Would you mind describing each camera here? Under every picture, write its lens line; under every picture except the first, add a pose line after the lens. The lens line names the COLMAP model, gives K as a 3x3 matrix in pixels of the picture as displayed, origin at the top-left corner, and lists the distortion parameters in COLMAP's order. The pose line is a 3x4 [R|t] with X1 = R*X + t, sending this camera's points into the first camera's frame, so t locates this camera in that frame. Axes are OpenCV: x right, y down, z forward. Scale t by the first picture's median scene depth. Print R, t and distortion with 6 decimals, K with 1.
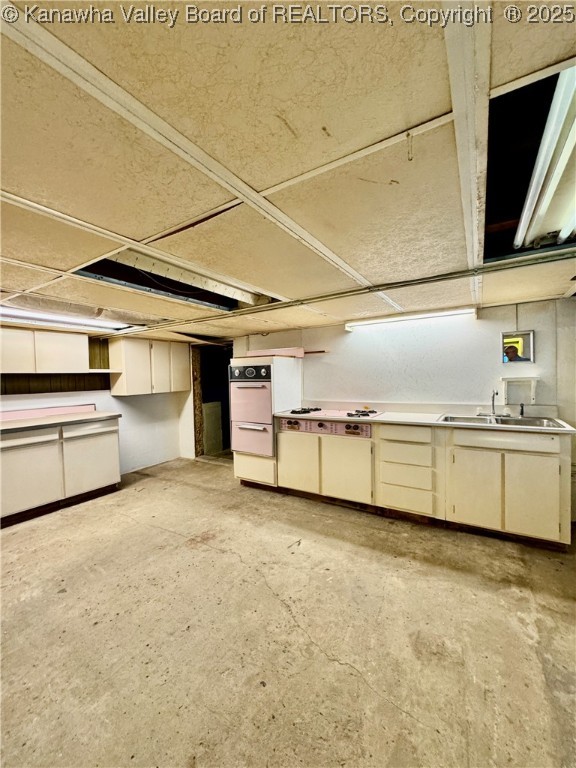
lens RADIAL K [[308.5, 0, 289.0], [0, 308.5, 383.1], [0, 0, 1]] dist [-0.001991, 0.000490]
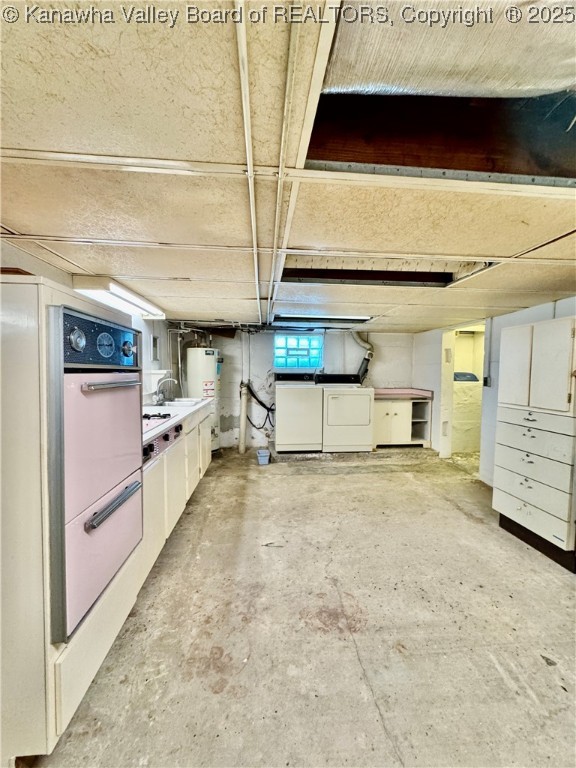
lens RADIAL K [[308.5, 0, 290.1], [0, 308.5, 384.0], [0, 0, 1]] dist [-0.001991, 0.000490]
pose [[-0.603009, -0.015285, 0.797588, -0.755569], [0.027409, 0.998829, 0.039863, 0.001048], [-0.797263, 0.045899, -0.601884, 1.513652]]
